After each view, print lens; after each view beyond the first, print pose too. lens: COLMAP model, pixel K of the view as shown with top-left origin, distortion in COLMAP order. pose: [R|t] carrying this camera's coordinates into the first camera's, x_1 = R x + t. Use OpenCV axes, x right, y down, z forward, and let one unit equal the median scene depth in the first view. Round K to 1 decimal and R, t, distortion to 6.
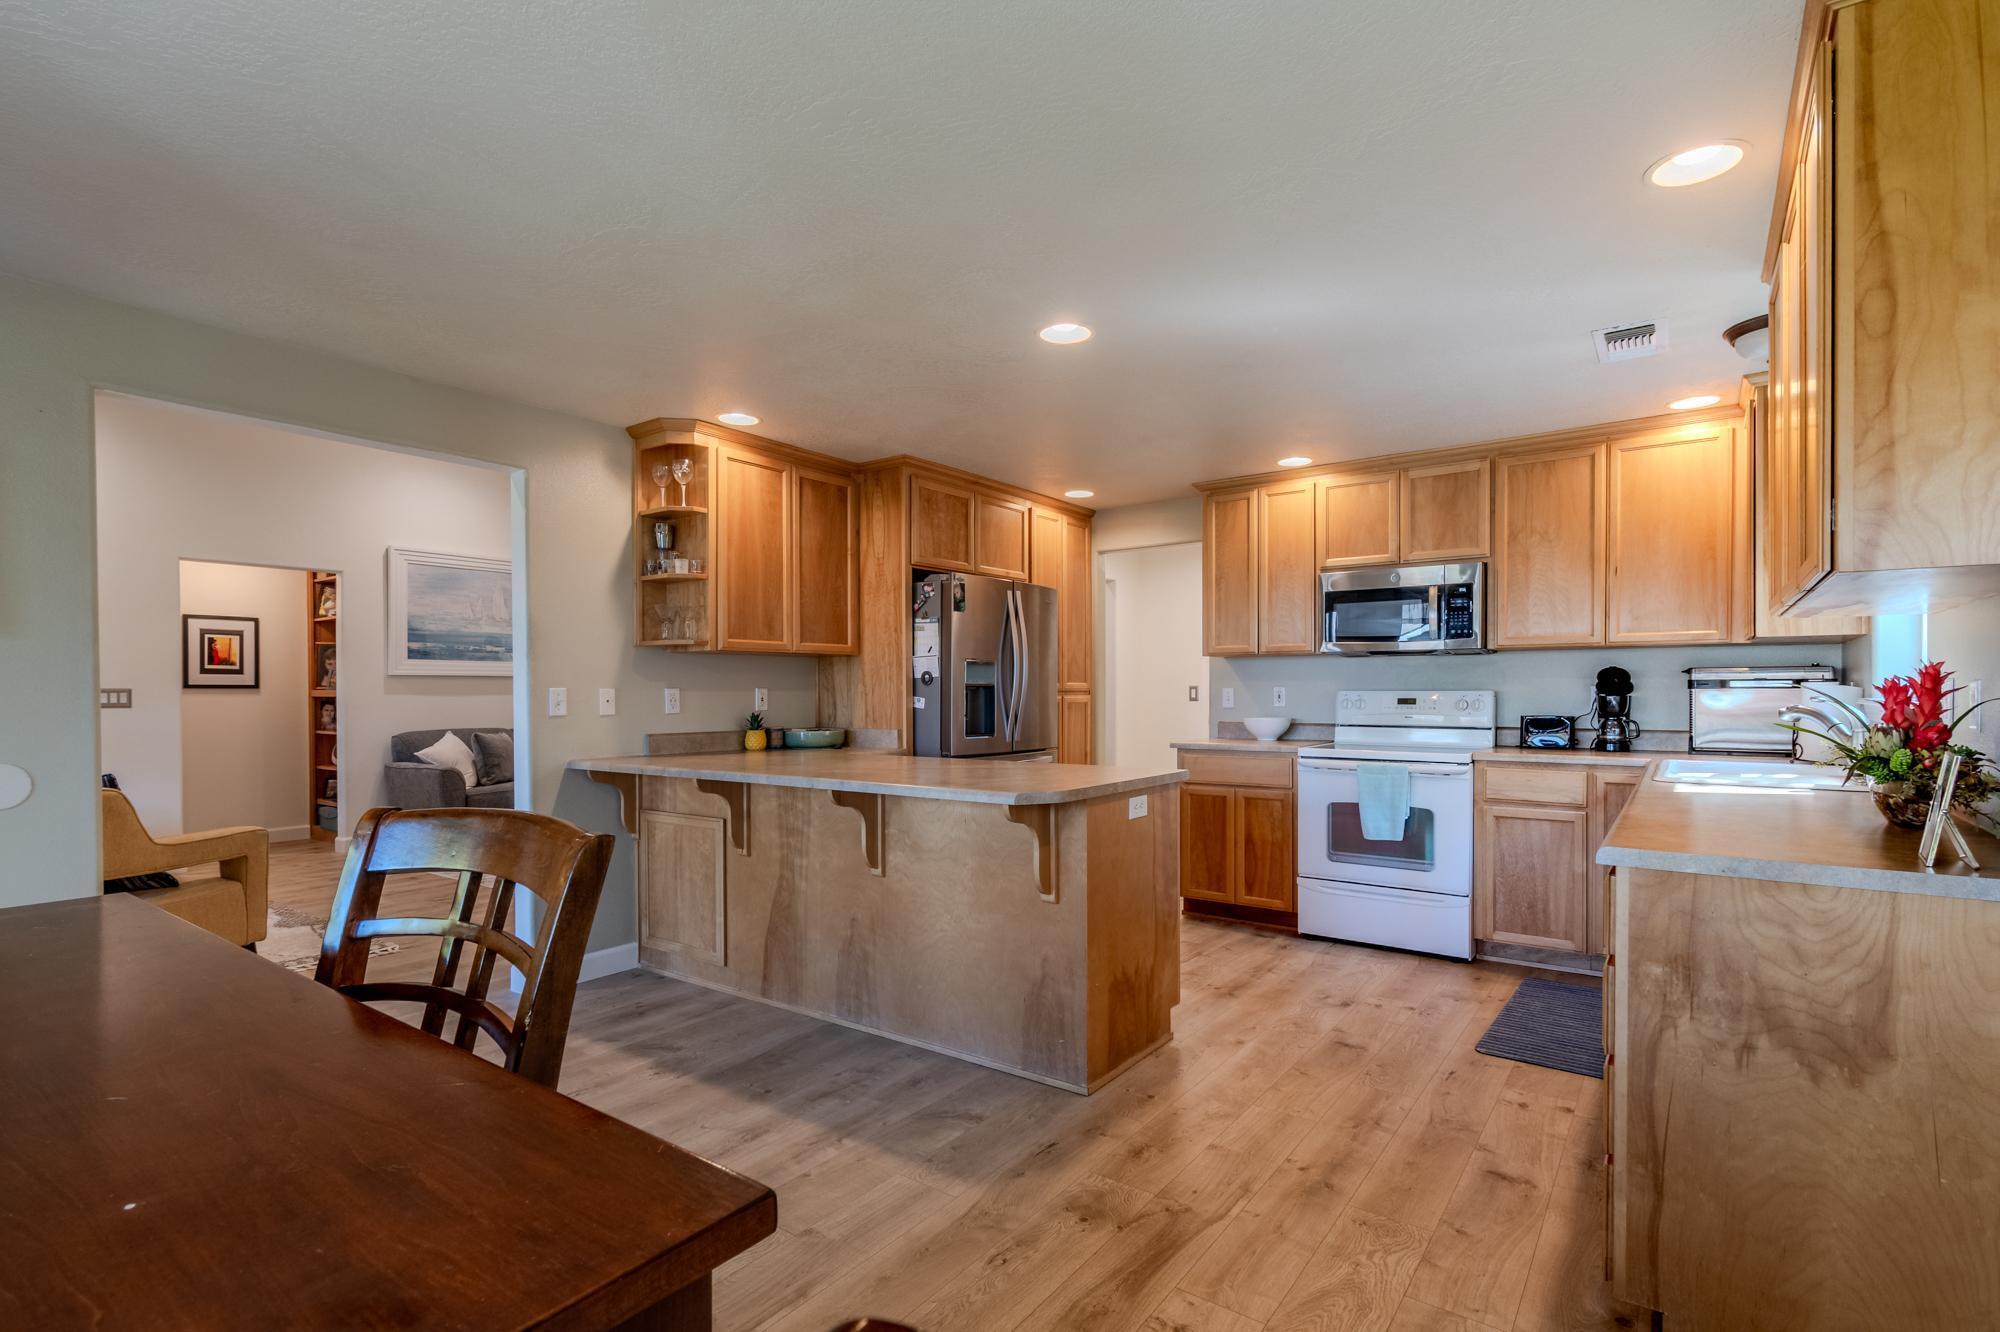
lens RADIAL K [[947.3, 0, 1004.9], [0, 947.3, 695.1], [0, 0, 1]] dist [0.005364, -0.004082]
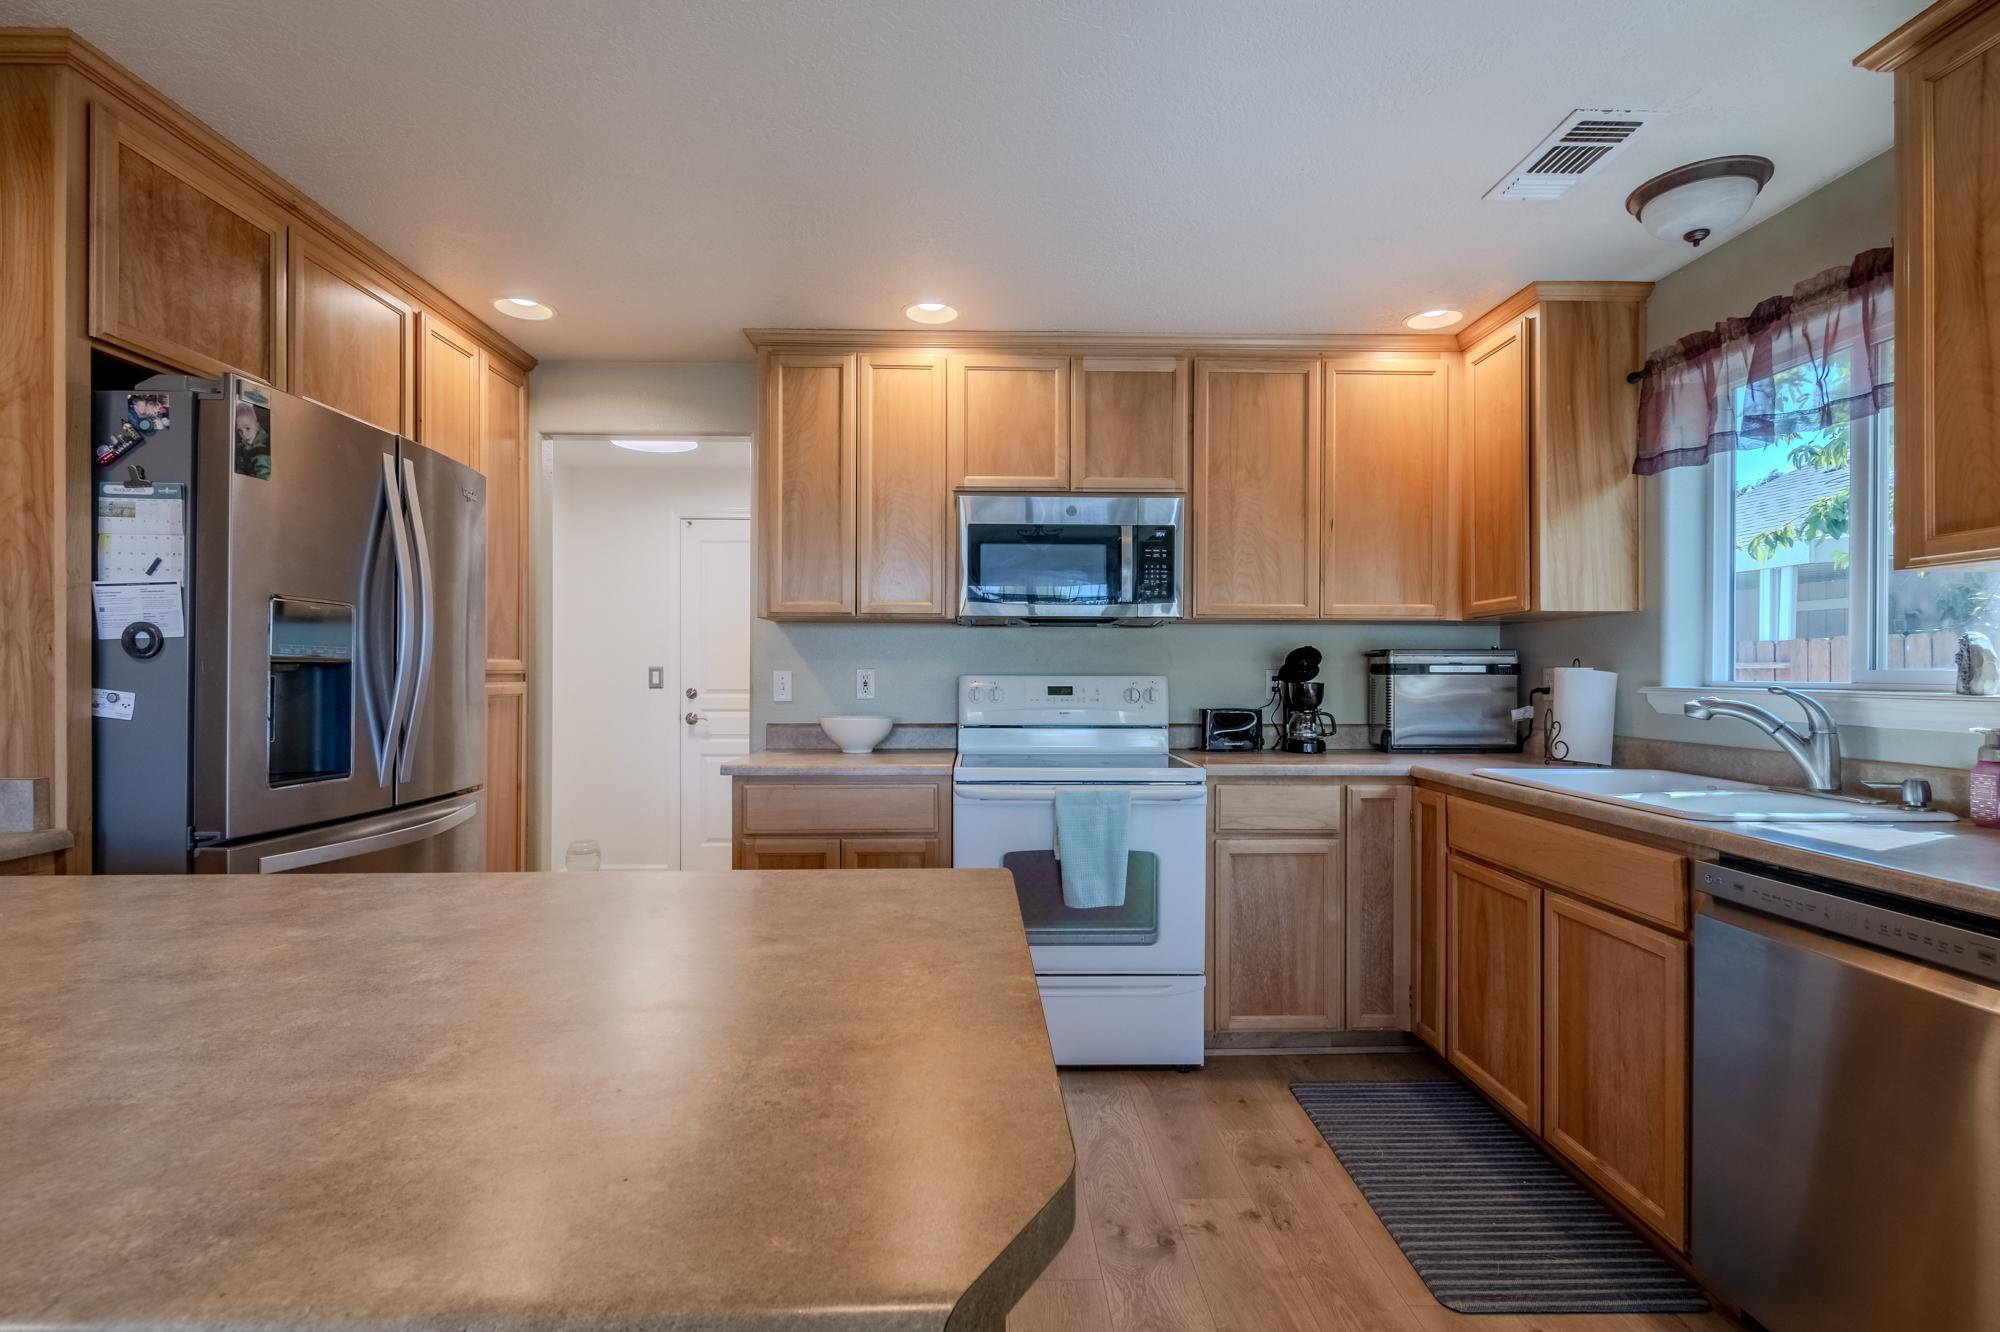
lens RADIAL K [[947.3, 0, 1013.3], [0, 947.3, 671.5], [0, 0, 1]] dist [0.005364, -0.004082]
pose [[0.784791, 0.004316, 0.619745, -0.043996], [-0.000816, 0.999982, -0.005931, -0.003674], [-0.619760, 0.004149, 0.784781, 0.485212]]
